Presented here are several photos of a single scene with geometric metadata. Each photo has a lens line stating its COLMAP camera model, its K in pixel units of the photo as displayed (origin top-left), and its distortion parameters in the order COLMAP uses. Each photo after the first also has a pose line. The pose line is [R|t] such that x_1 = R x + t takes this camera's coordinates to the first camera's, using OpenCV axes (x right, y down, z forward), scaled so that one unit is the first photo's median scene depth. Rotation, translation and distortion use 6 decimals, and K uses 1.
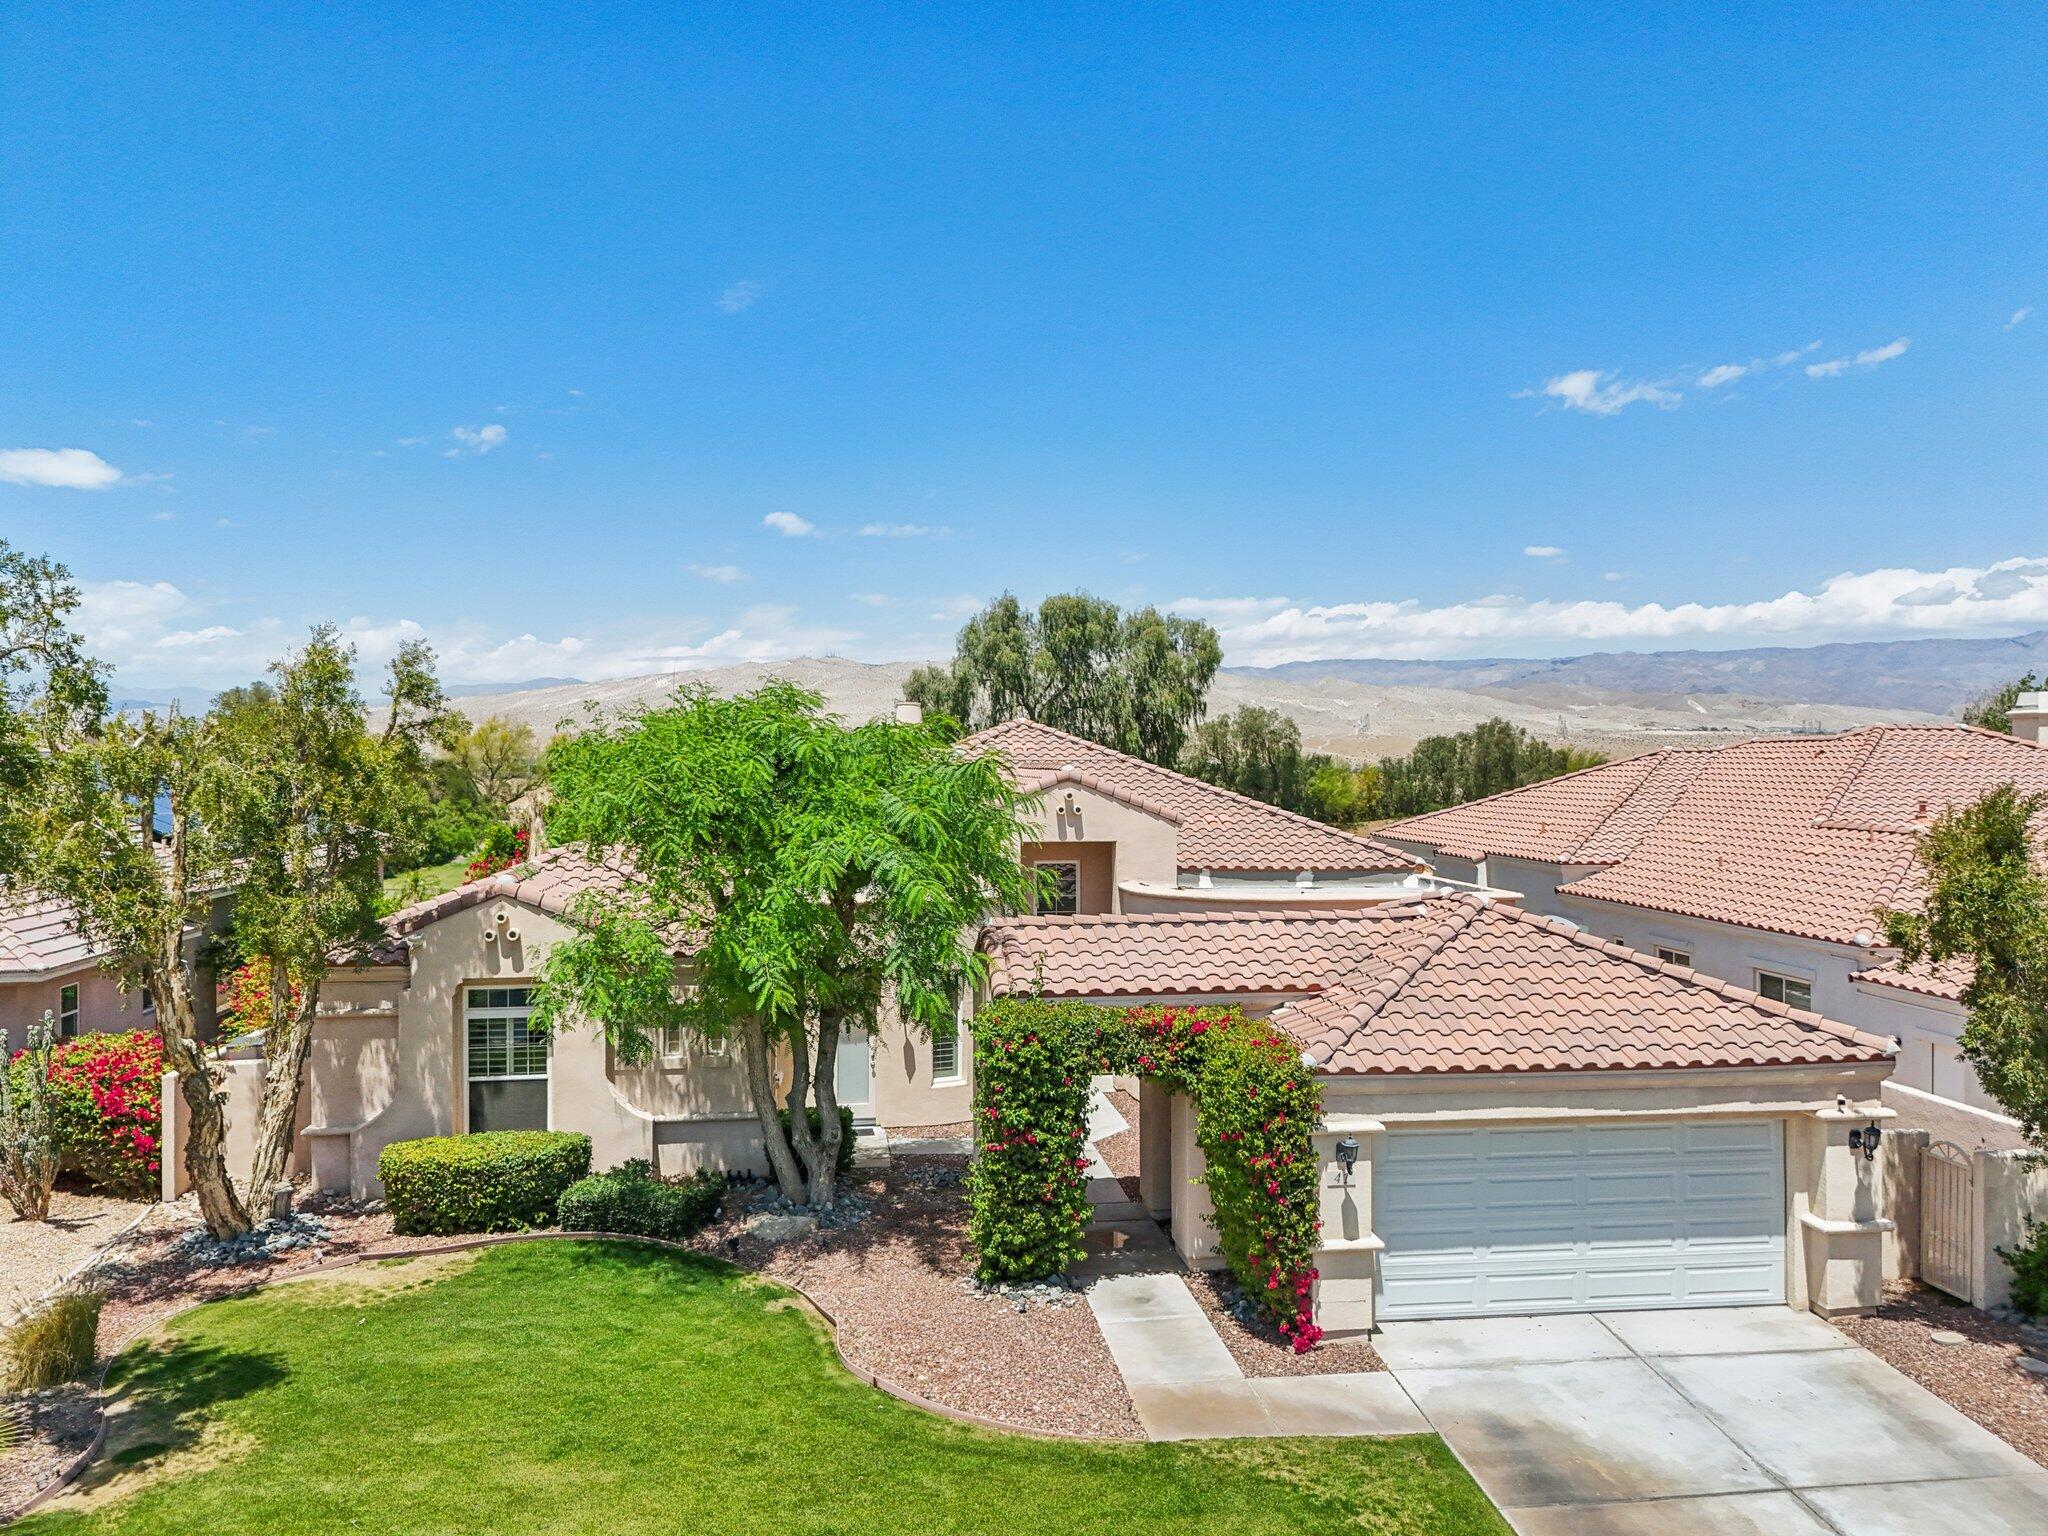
lens RADIAL K [[1540.5, 0, 1023.7], [0, 1540.5, 770.4], [0, 0, 1]] dist [0.063307, -0.065509]
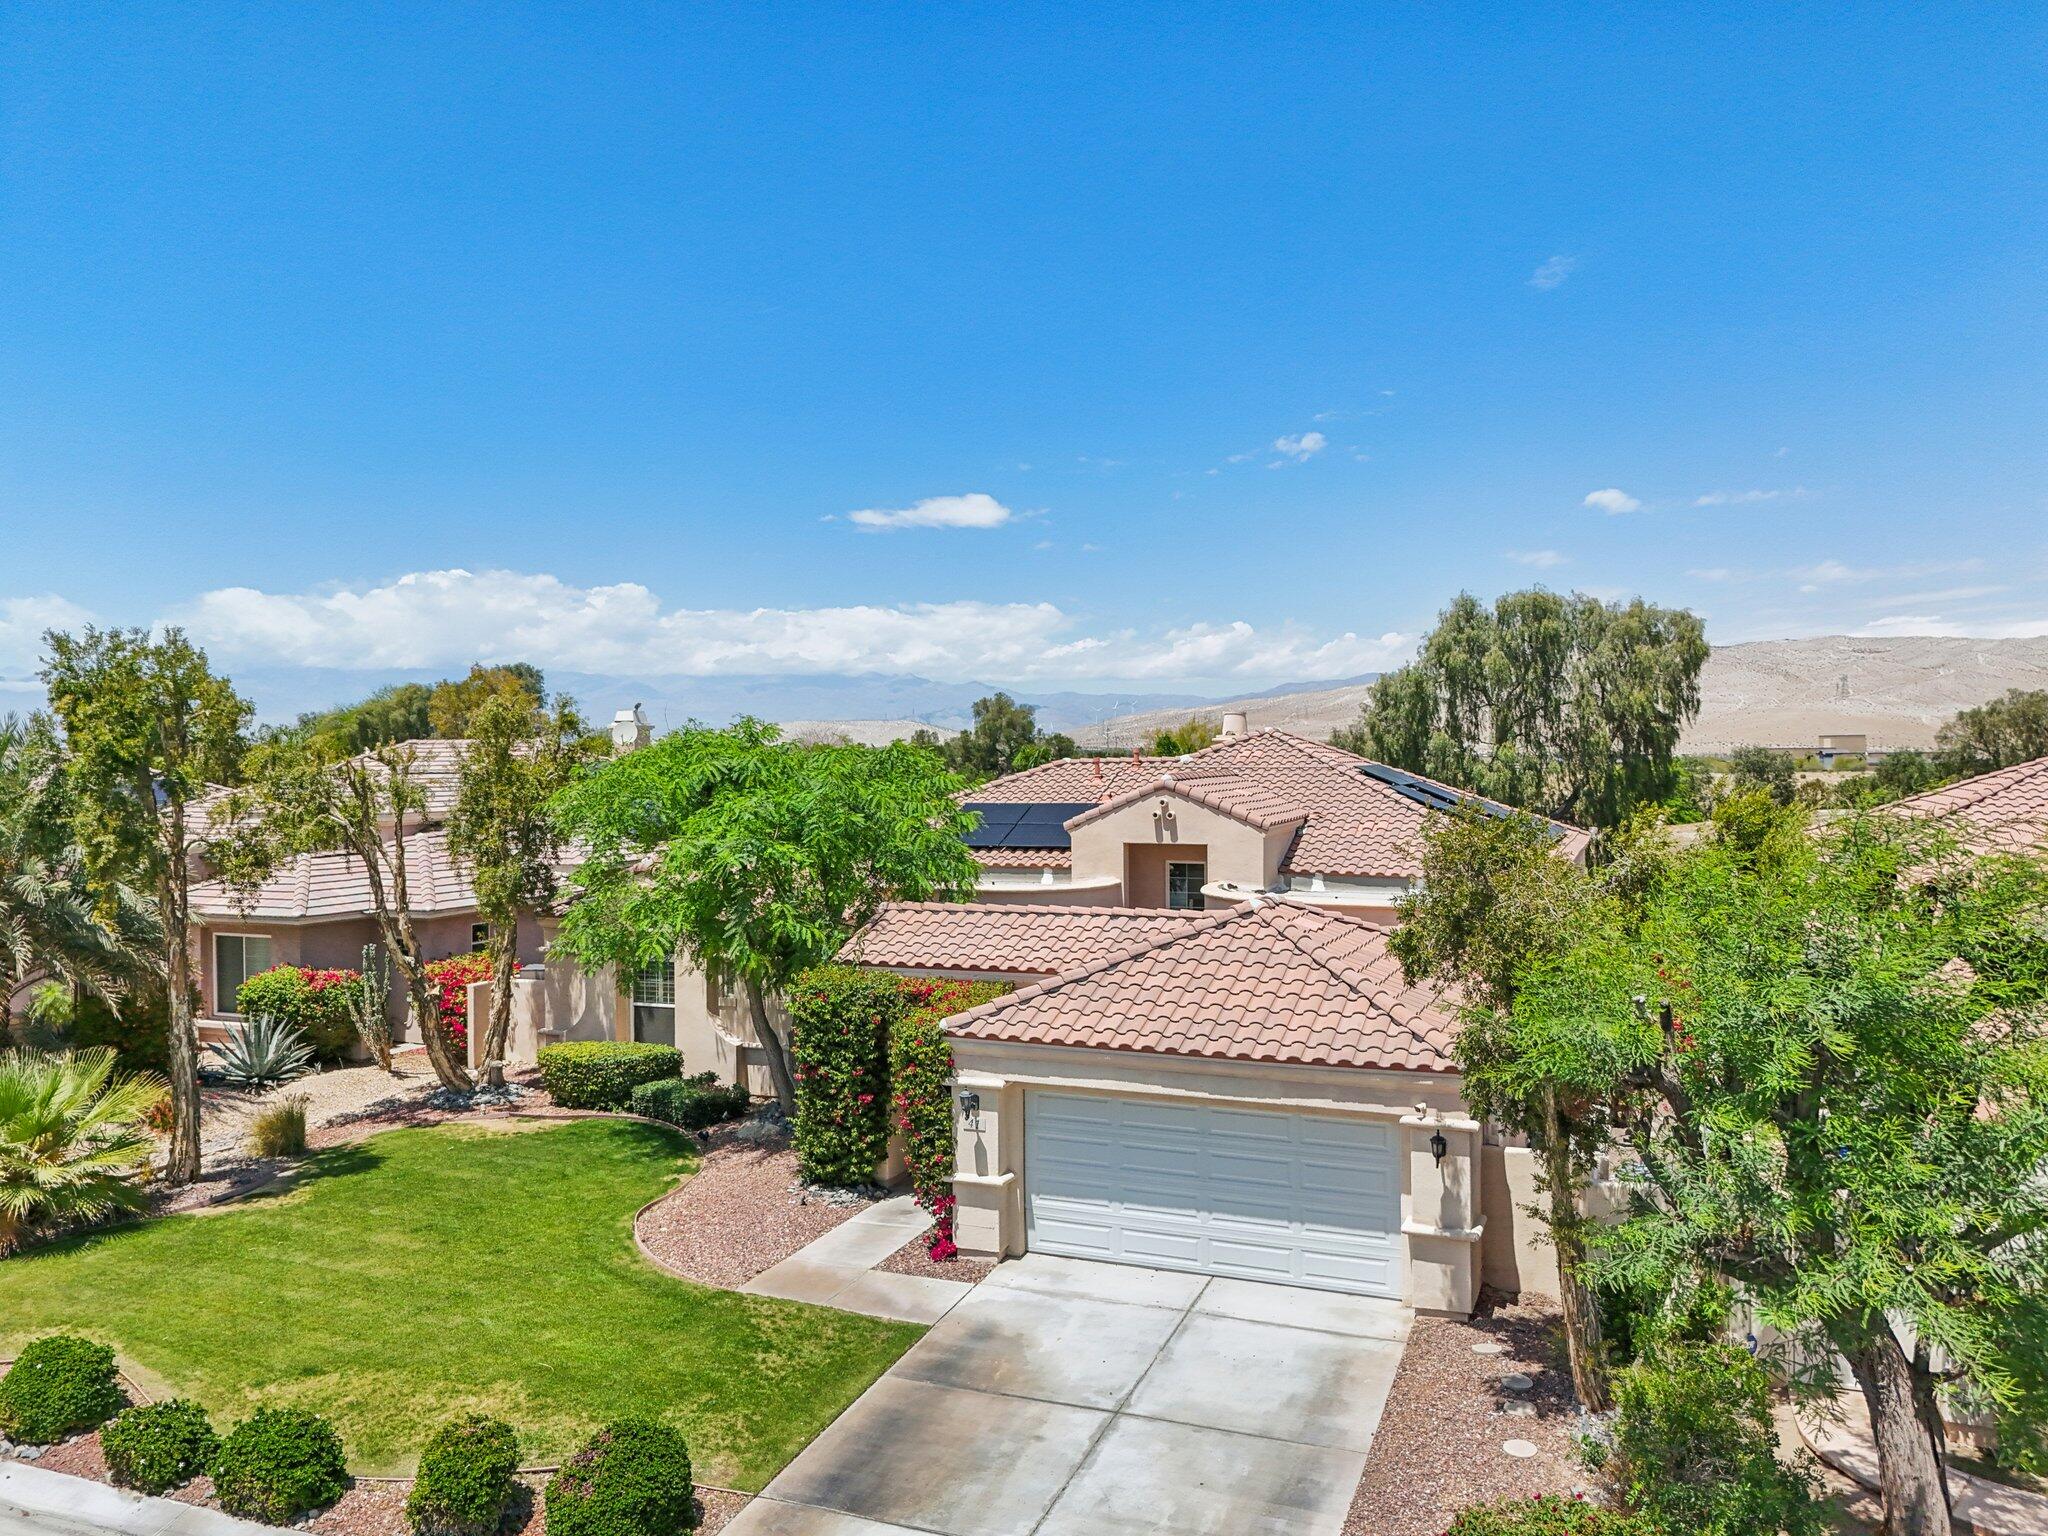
lens RADIAL K [[1540.5, 0, 1019.4], [0, 1540.5, 773.1], [0, 0, 1]] dist [0.063307, -0.065509]
pose [[0.866408, 0.000991, -0.499335, 0.690624], [0.001944, 0.999984, 0.005357, -0.014956], [0.499332, -0.005612, 0.866392, -0.023474]]
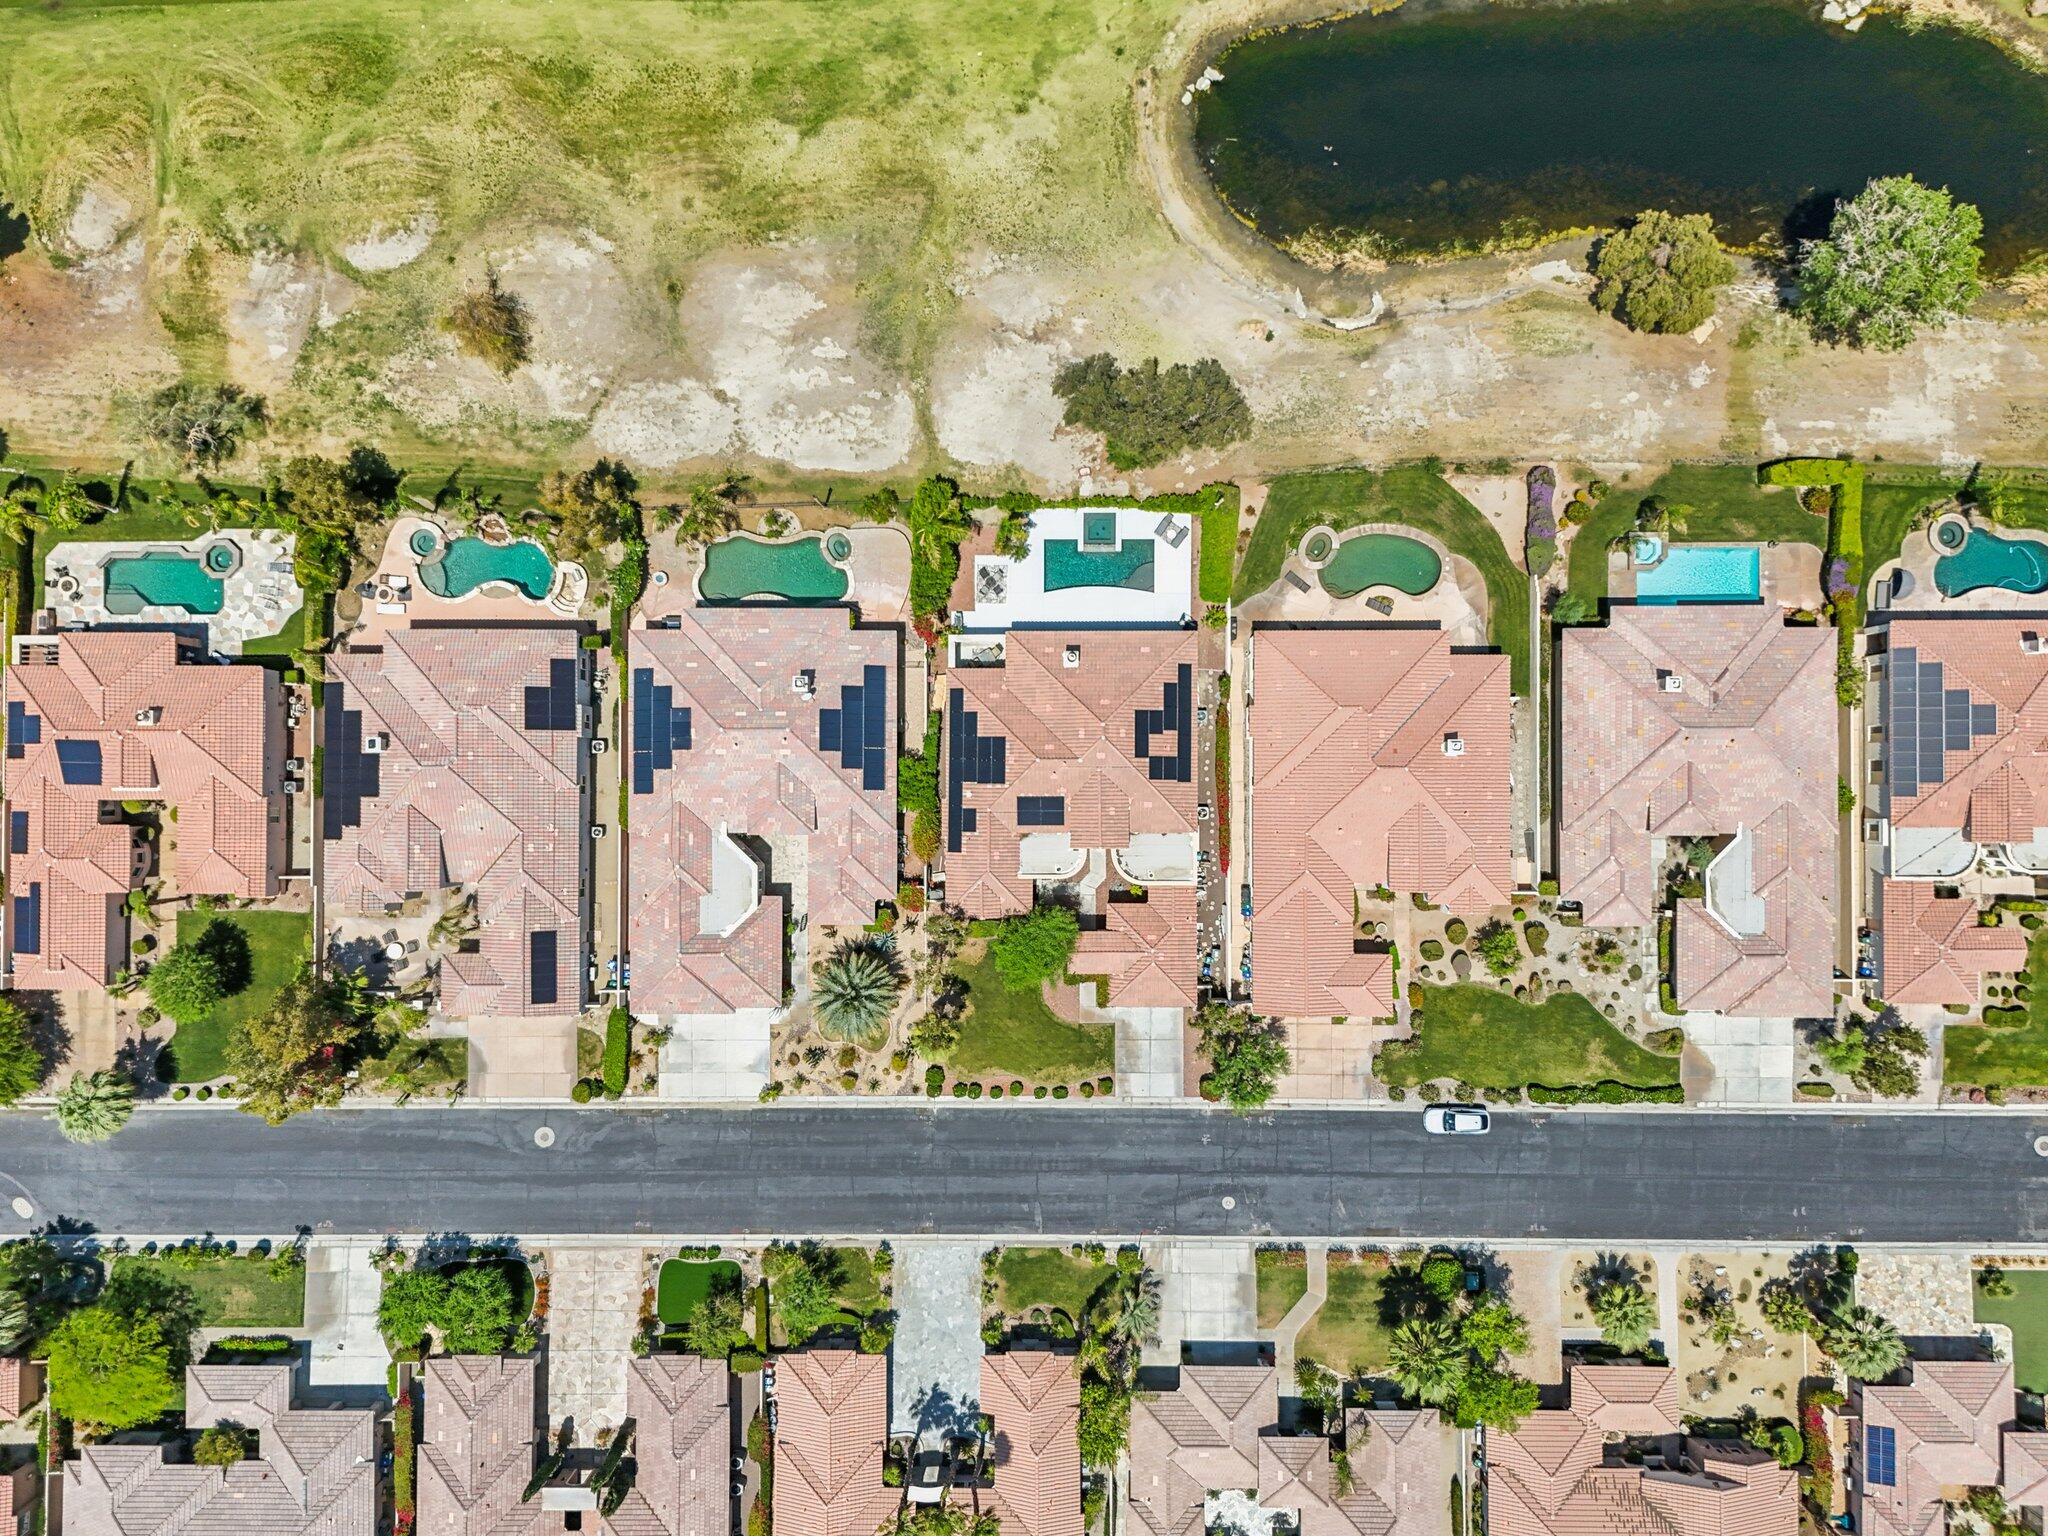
lens RADIAL K [[1540.5, 0, 1040.5], [0, 1540.5, 762.0], [0, 0, 1]] dist [0.063307, -0.065509]
pose [[0.991519, 0.128835, -0.017086, -0.118880], [0.013521, 0.028488, 0.999503, -5.651918], [0.129258, -0.991257, 0.026504, 1.536957]]
